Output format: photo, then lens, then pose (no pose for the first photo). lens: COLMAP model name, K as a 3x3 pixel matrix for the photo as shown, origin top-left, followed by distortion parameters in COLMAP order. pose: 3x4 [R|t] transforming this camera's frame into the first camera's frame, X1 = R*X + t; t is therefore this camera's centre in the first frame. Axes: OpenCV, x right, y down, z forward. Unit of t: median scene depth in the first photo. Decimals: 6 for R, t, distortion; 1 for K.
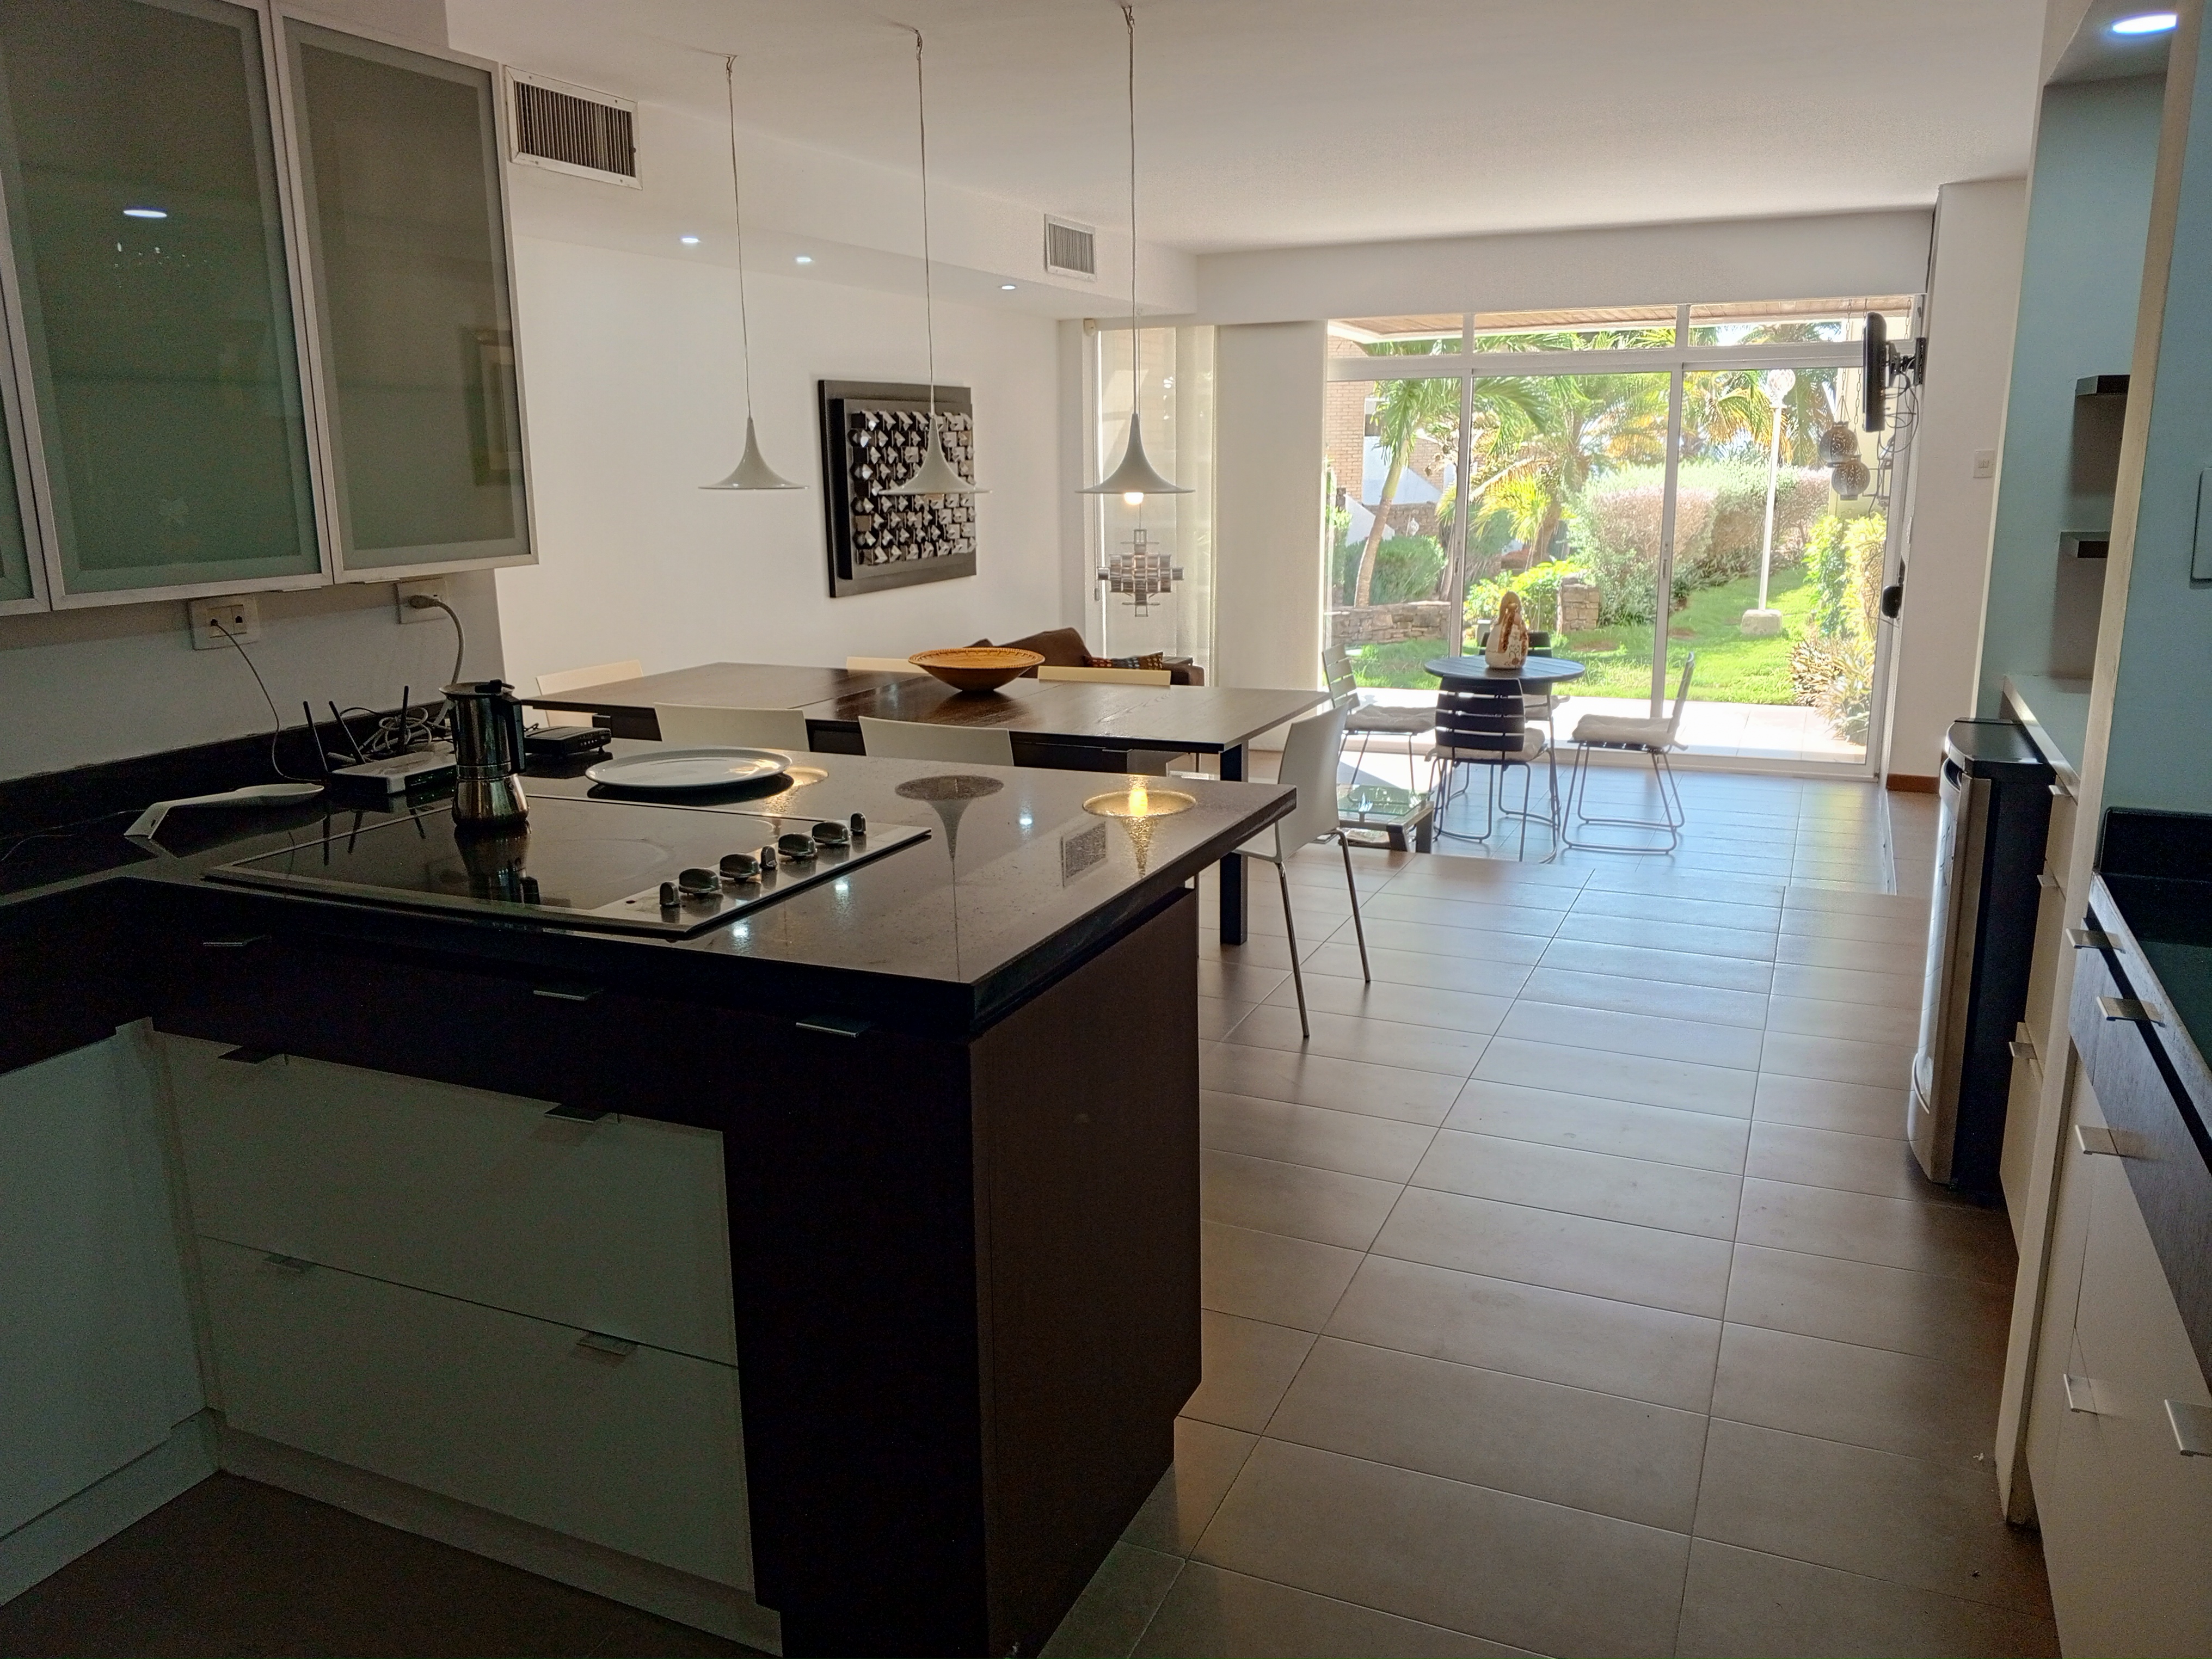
lens RADIAL K [[1667.1, 0, 1108.0], [0, 1667.1, 837.3], [0, 0, 1]] dist [0.105135, -0.295660]
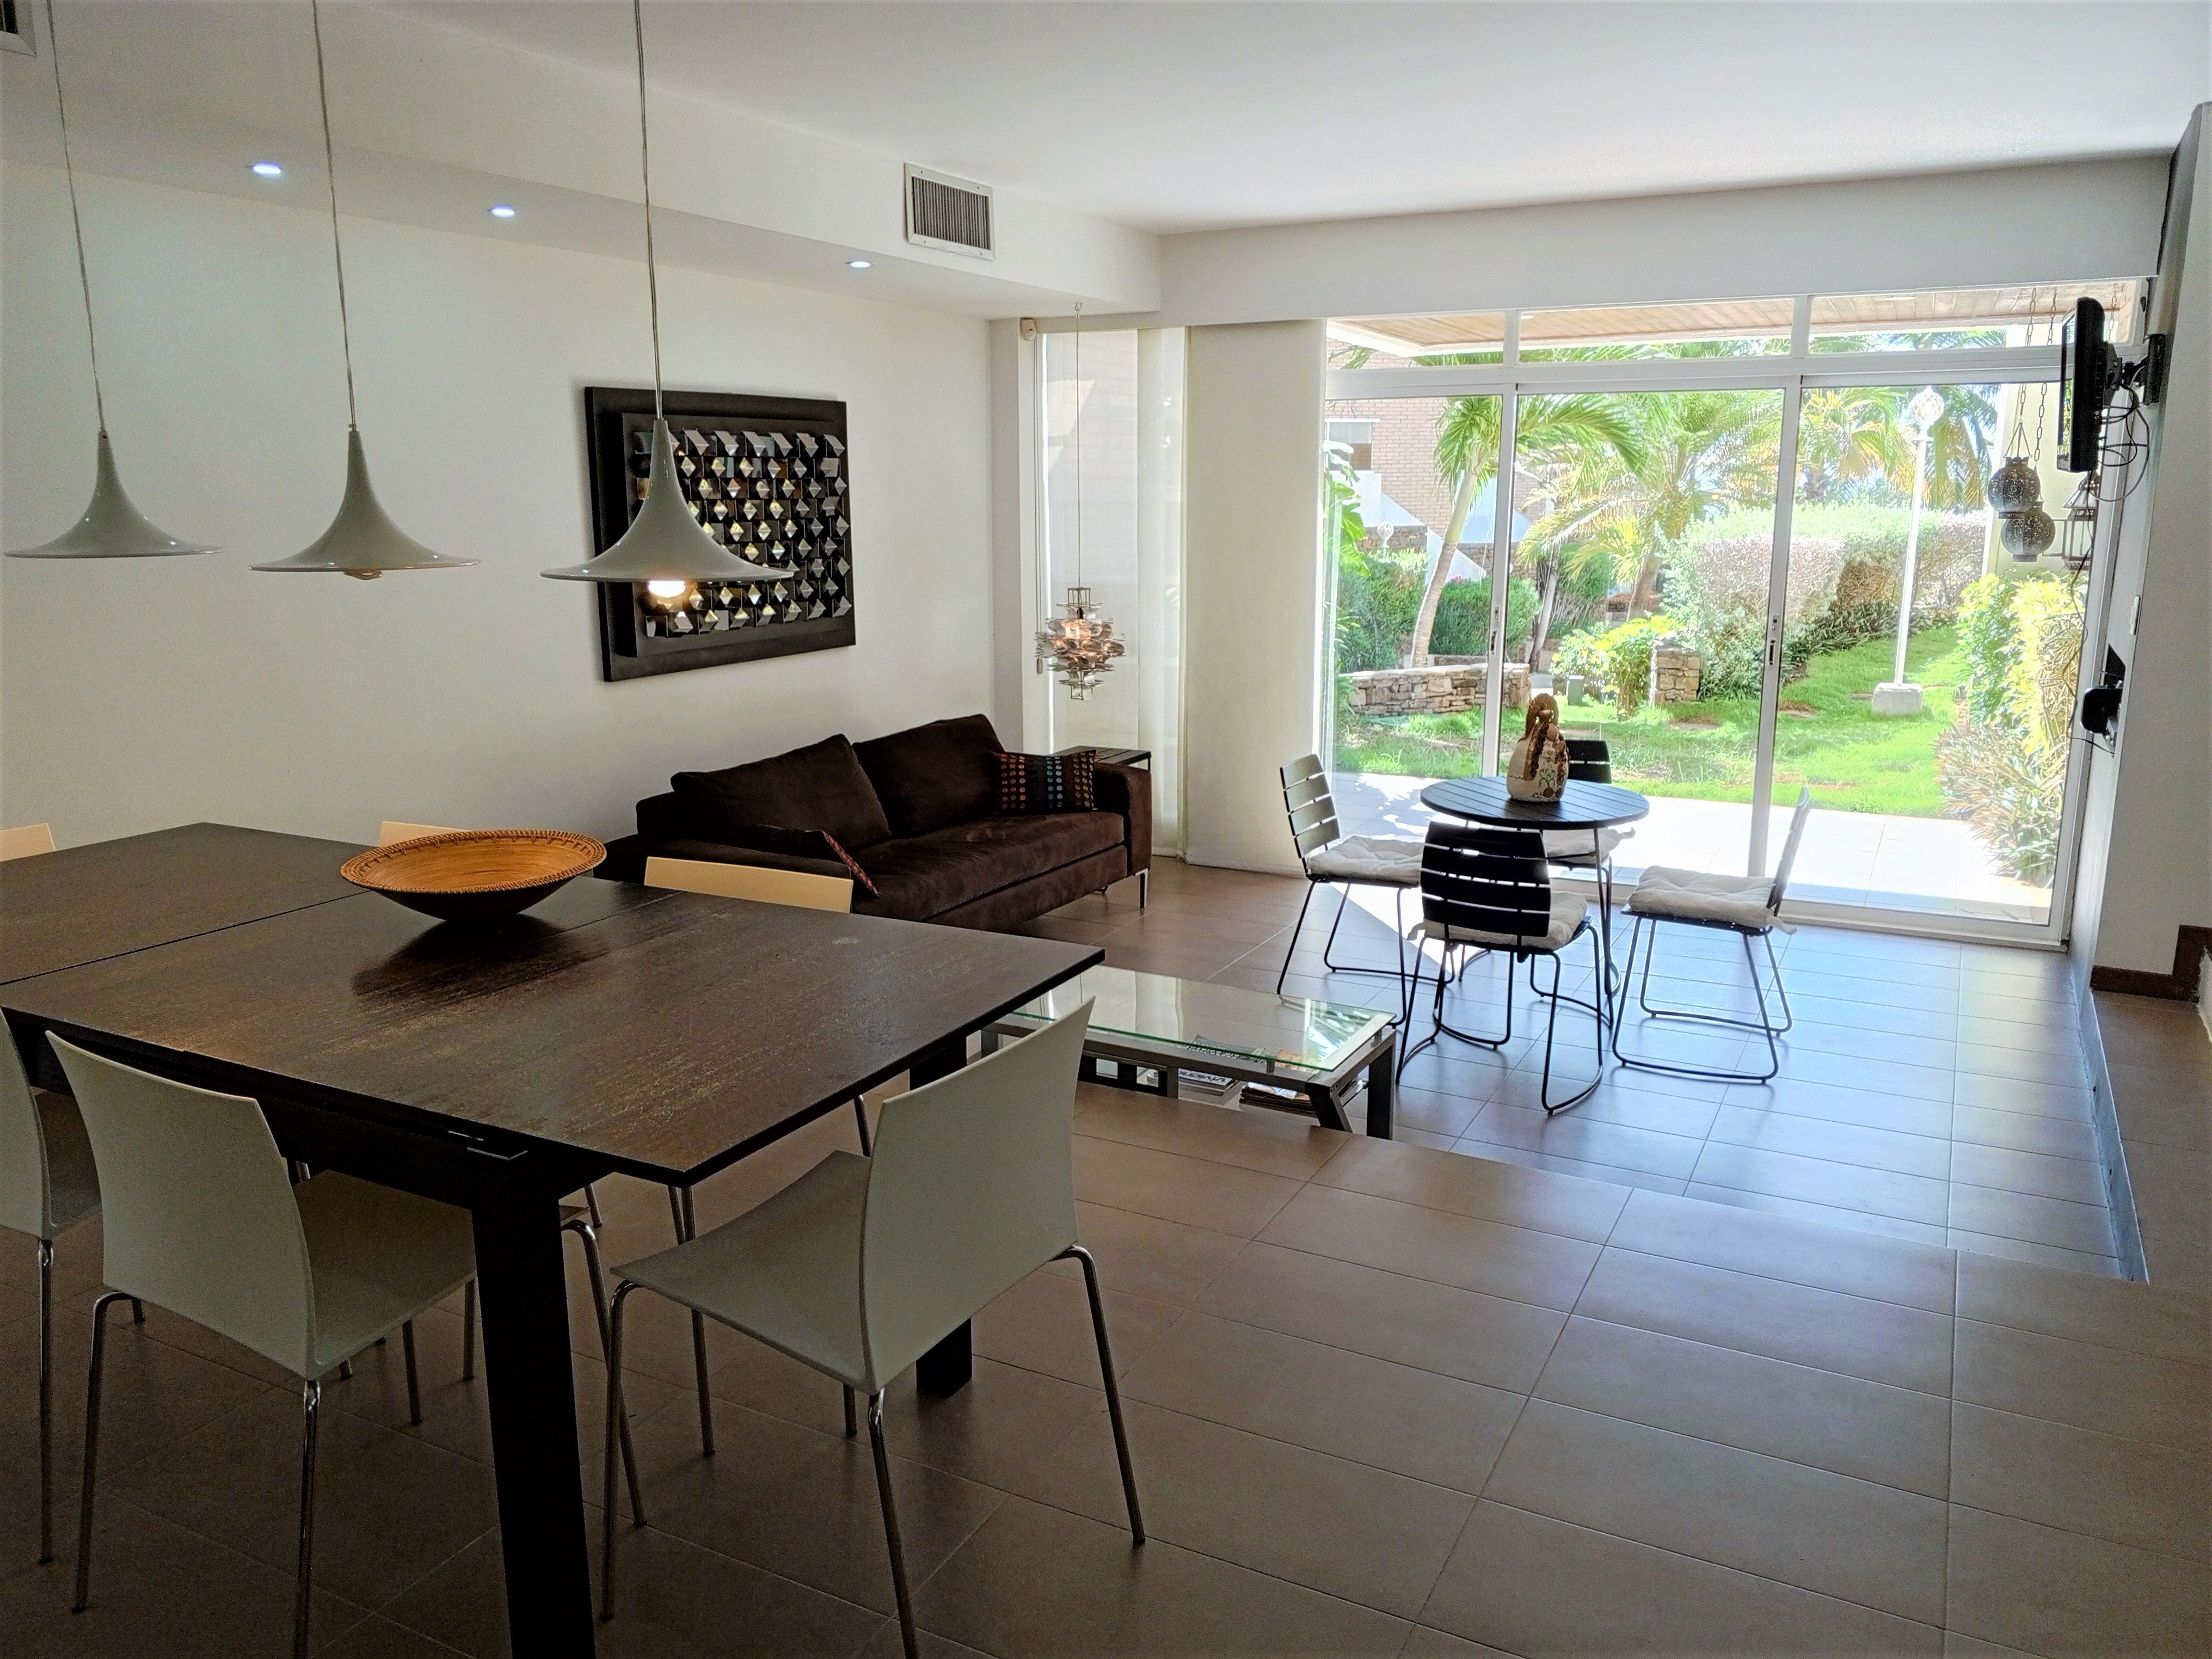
lens RADIAL K [[1650.7, 0, 1106.0], [0, 1650.7, 829.5], [0, 0, 1]] dist [0.075075, -0.165605]
pose [[0.997462, 0.023292, -0.067283, 0.084857], [-0.024611, 0.999519, -0.018844, -0.057689], [0.066811, 0.020452, 0.997556, 0.238884]]
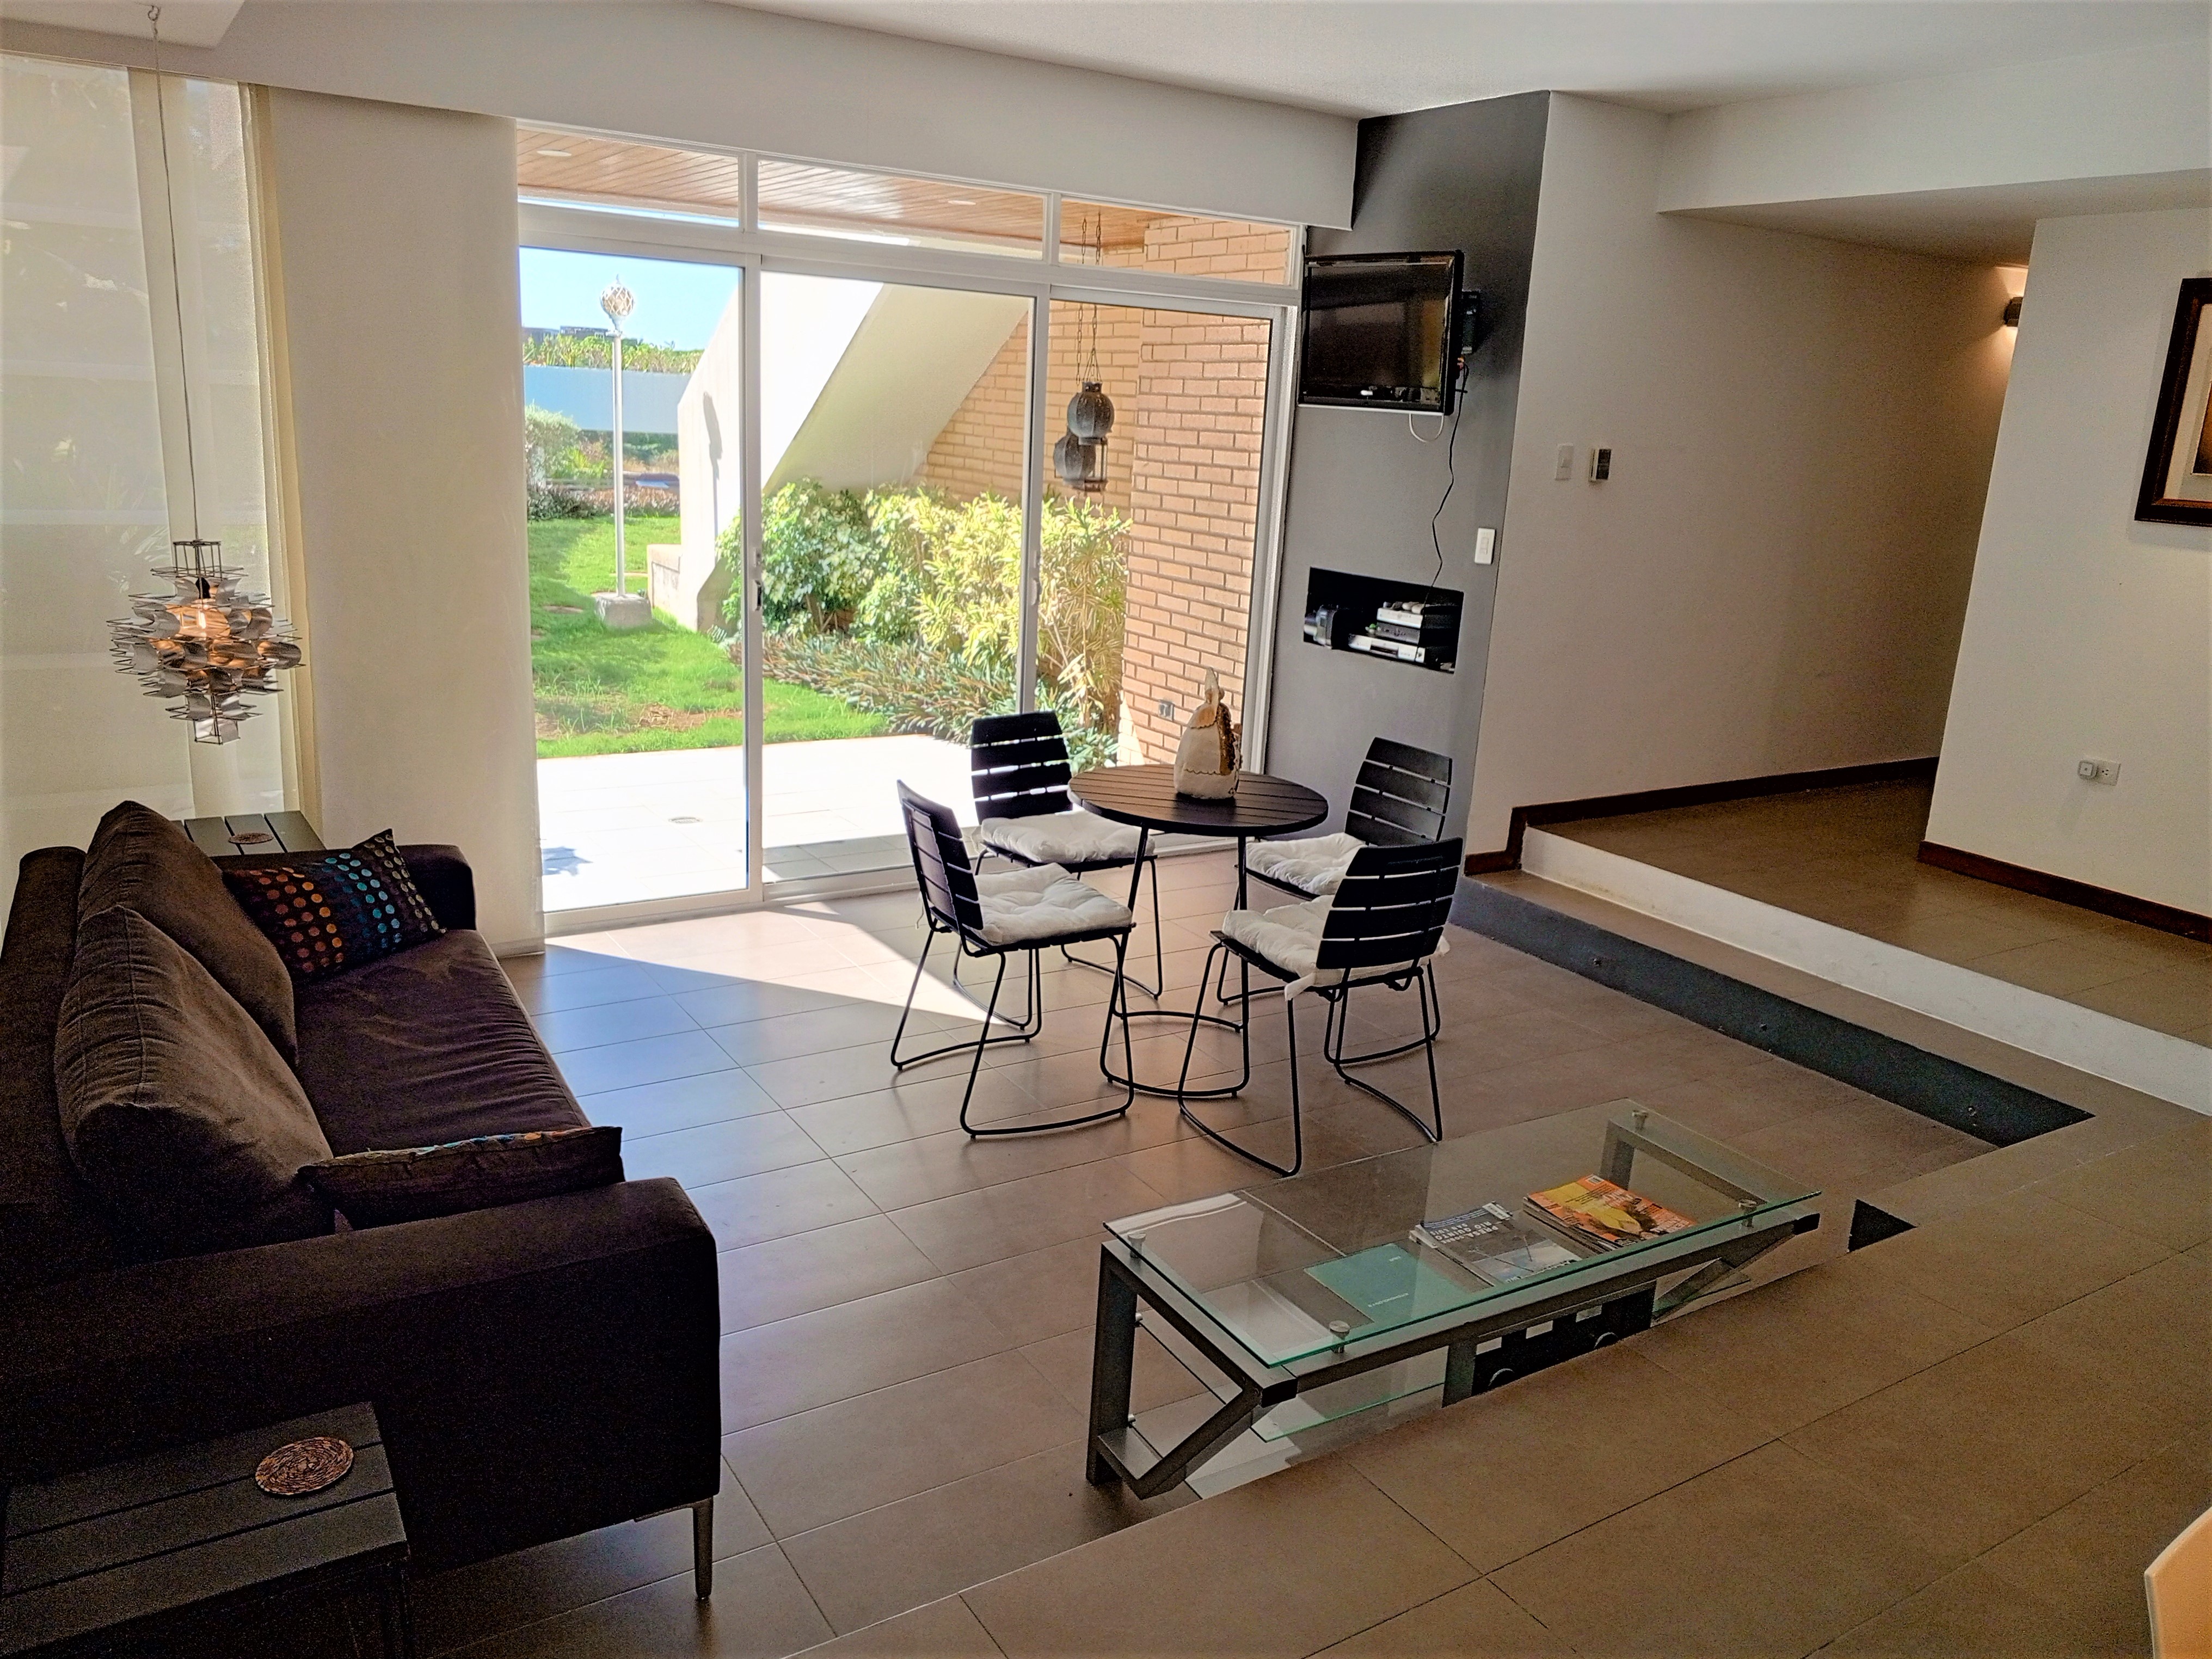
lens RADIAL K [[1624.3, 0, 1108.9], [0, 1624.3, 819.4], [0, 0, 1]] dist [-0.008483, 0.008877]
pose [[0.561927, -0.161714, 0.811225, -0.191478], [0.129922, 0.985786, 0.106517, -0.126949], [-0.816920, 0.045542, 0.574950, 0.571959]]
